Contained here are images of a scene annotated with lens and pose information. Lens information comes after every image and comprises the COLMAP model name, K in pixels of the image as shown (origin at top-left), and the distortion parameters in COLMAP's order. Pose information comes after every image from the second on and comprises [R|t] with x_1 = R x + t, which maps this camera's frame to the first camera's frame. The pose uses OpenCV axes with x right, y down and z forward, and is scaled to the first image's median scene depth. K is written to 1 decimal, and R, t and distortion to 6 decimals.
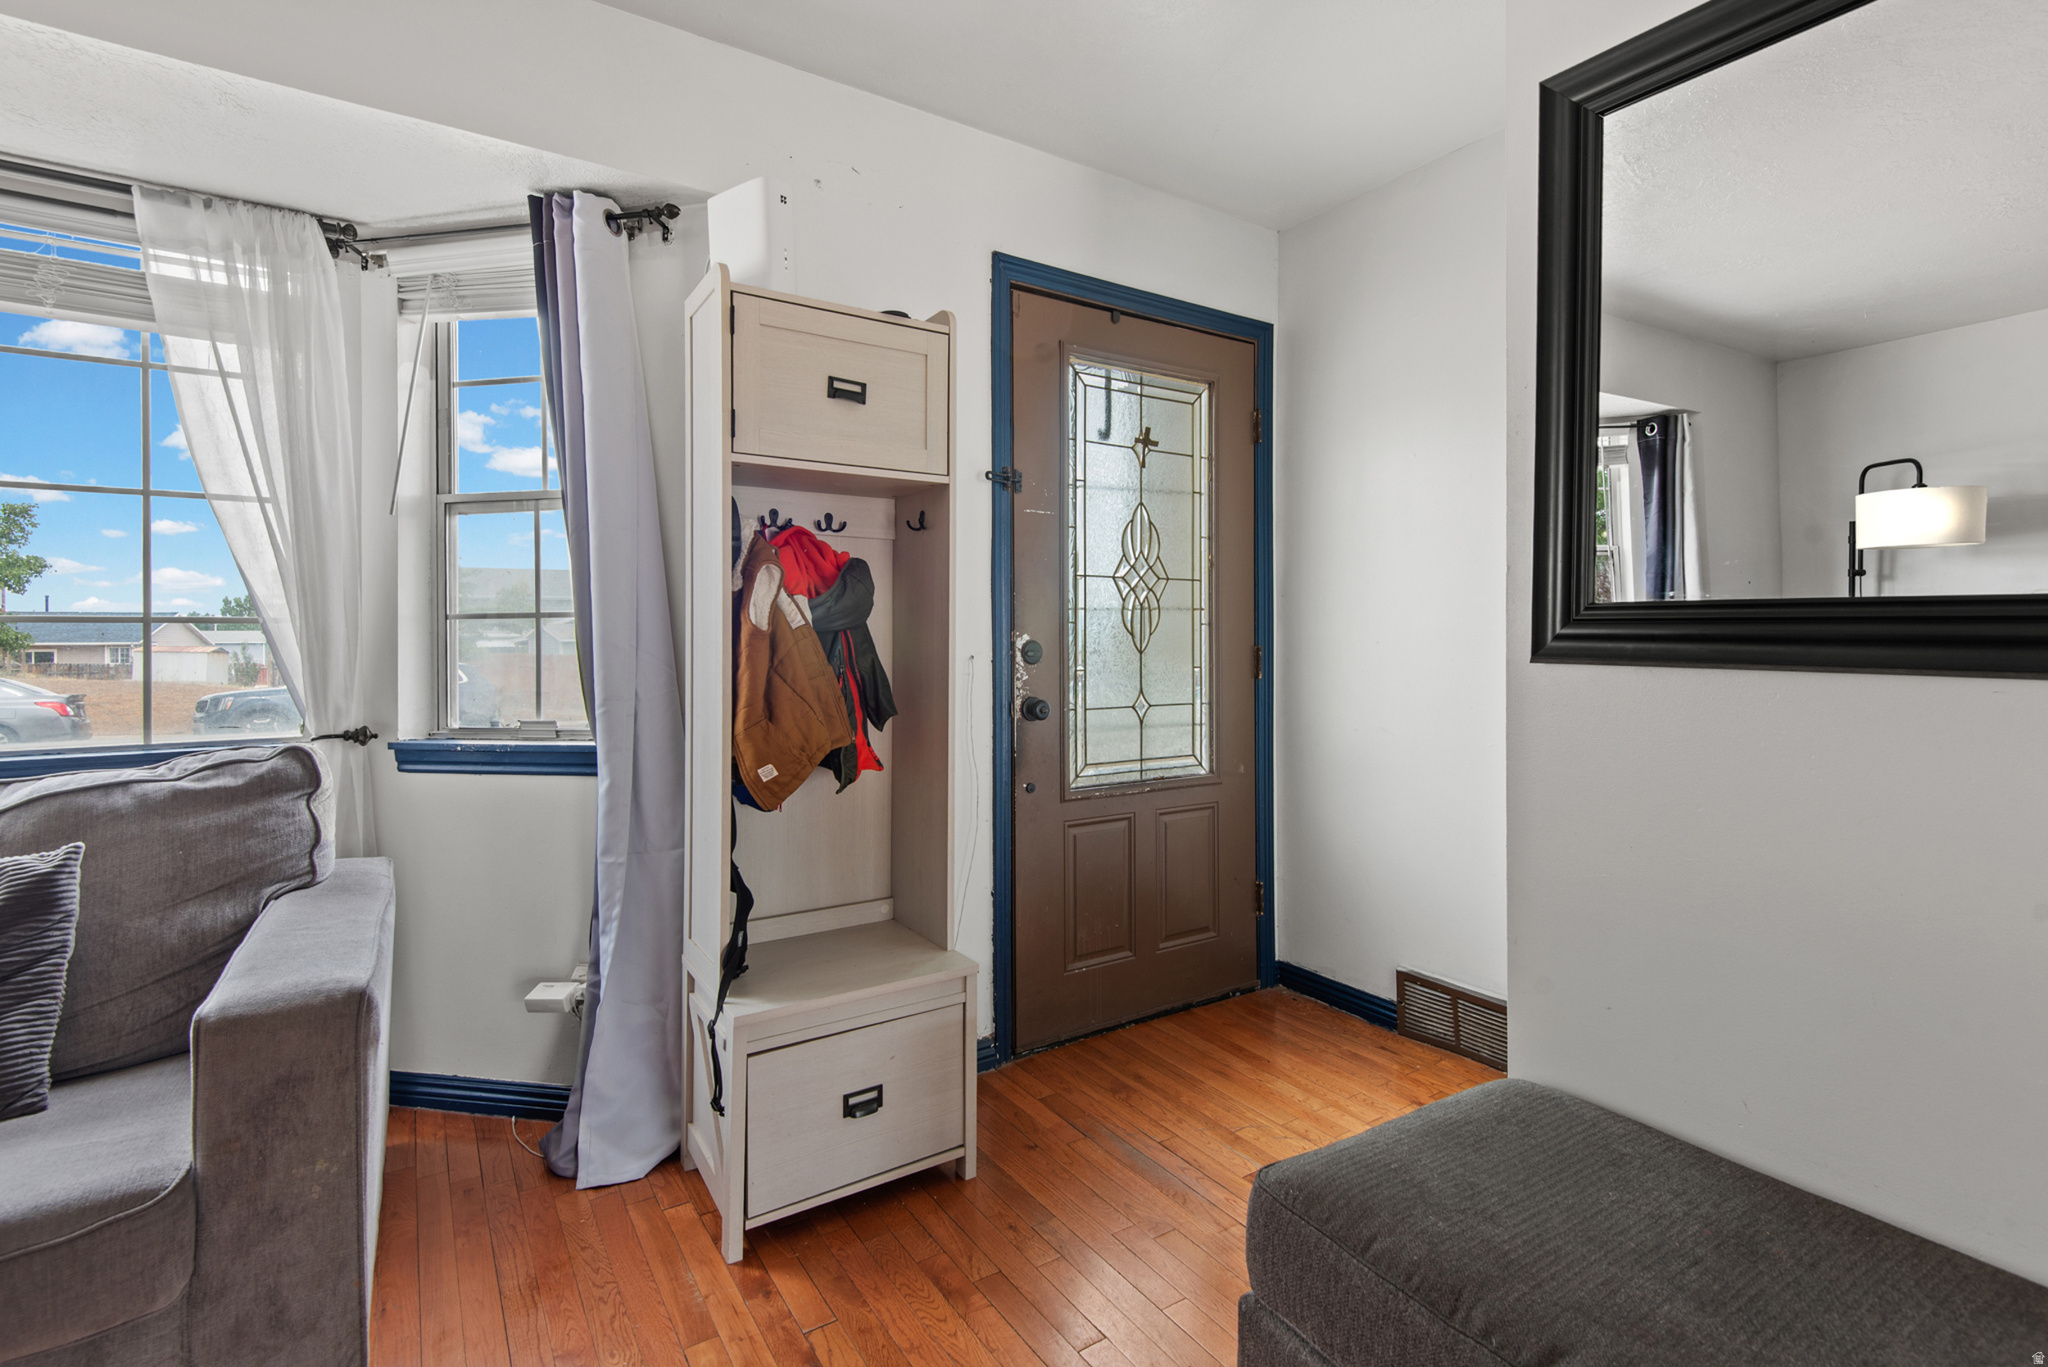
lens RADIAL K [[944.0, 0, 1042.0], [0, 944.0, 643.2], [0, 0, 1]] dist [0.004114, -0.000795]
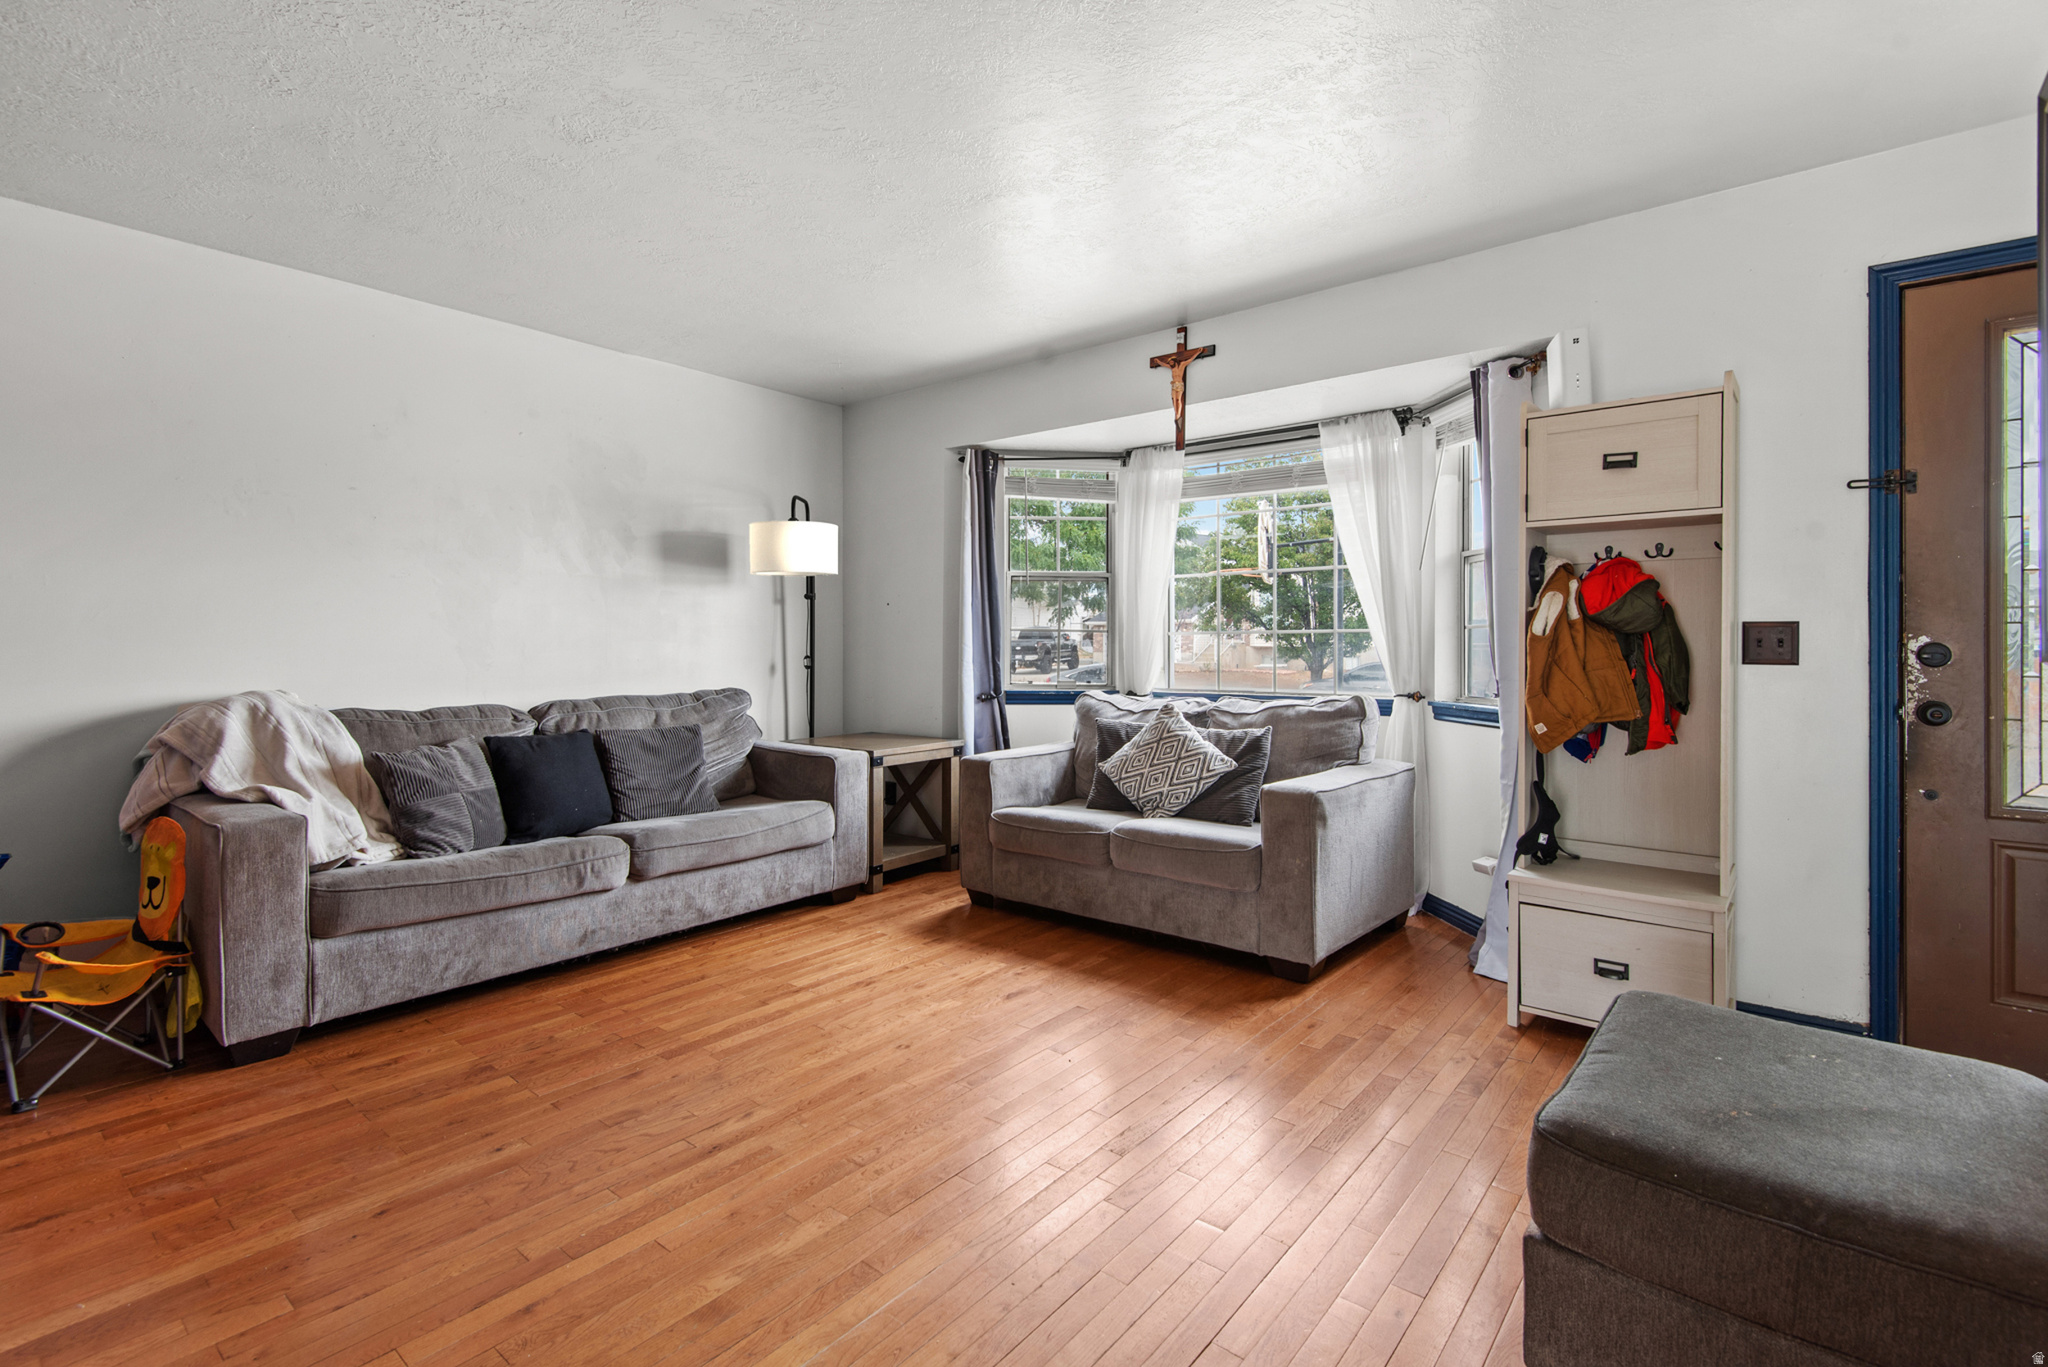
lens RADIAL K [[945.2, 0, 1021.6], [0, 945.2, 635.7], [0, 0, 1]] dist [0.003371, -0.000031]
pose [[0.291358, -0.005709, -0.956597, 0.765719], [-0.003643, 0.999968, -0.007078, 0.000528], [0.956607, 0.005547, 0.291328, -0.211768]]
